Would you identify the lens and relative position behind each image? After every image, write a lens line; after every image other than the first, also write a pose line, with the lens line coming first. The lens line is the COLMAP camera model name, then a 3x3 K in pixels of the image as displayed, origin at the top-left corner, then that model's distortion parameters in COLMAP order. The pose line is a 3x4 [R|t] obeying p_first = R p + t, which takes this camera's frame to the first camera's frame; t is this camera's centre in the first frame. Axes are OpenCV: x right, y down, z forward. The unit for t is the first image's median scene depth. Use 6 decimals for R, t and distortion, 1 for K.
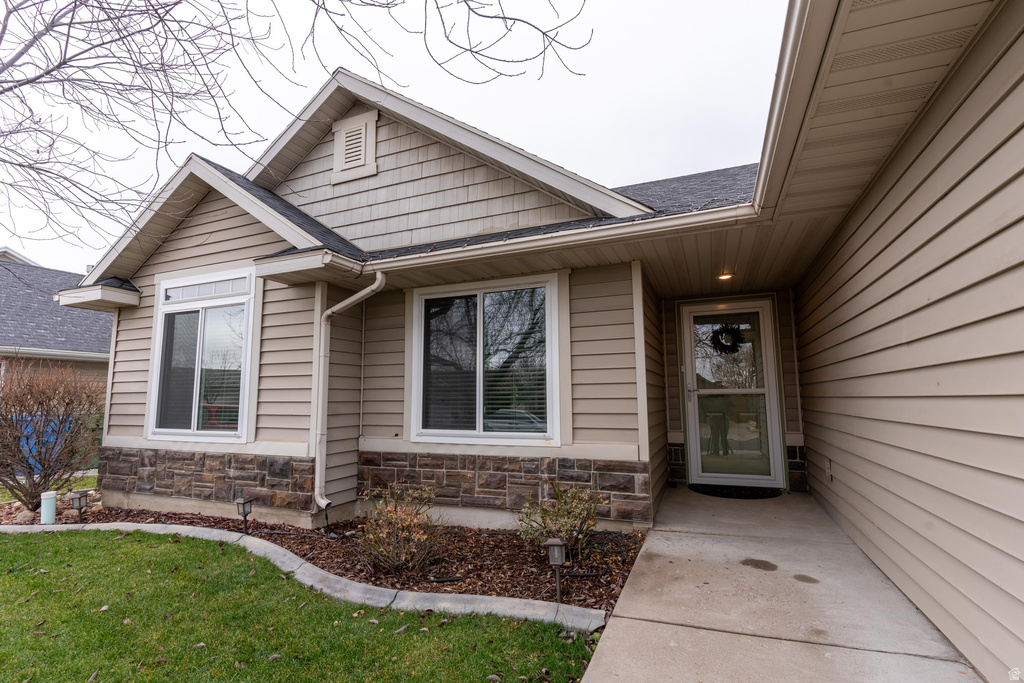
lens RADIAL K [[483.5, 0, 509.6], [0, 483.5, 341.8], [0, 0, 1]] dist [0.001629, 0.001691]
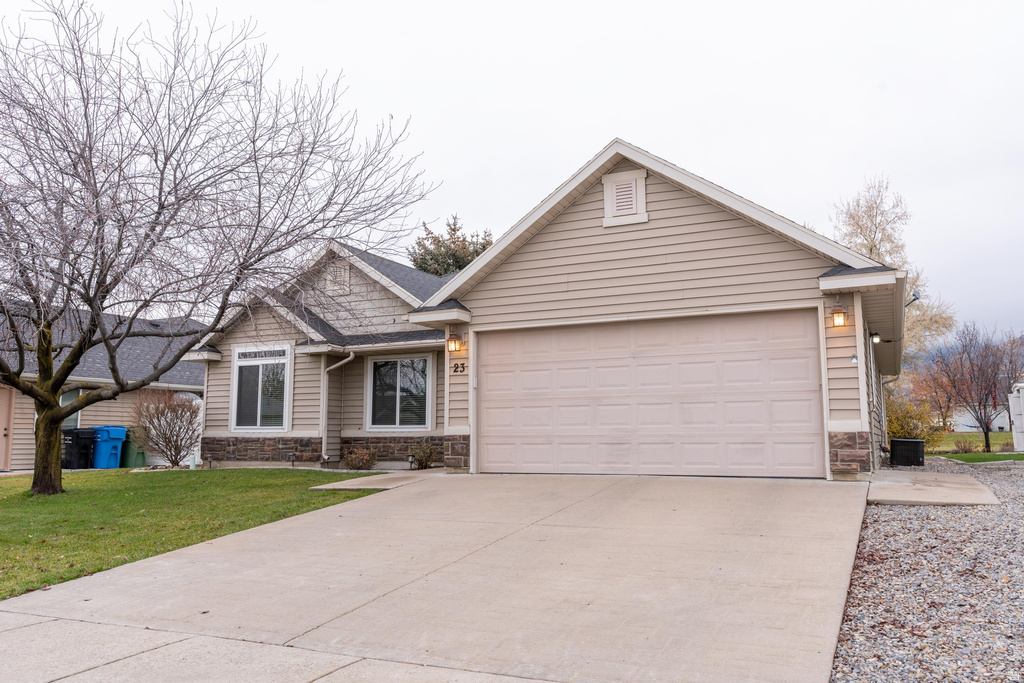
lens RADIAL K [[782.2, 0, 512.0], [0, 782.2, 341.5], [0, 0, 1]] dist [0.000083, 0.001217]
pose [[0.998893, 0.000780, -0.047031, 0.573278], [-0.001063, 0.999982, -0.005988, -0.157872], [0.047026, 0.006032, 0.998875, -2.306423]]
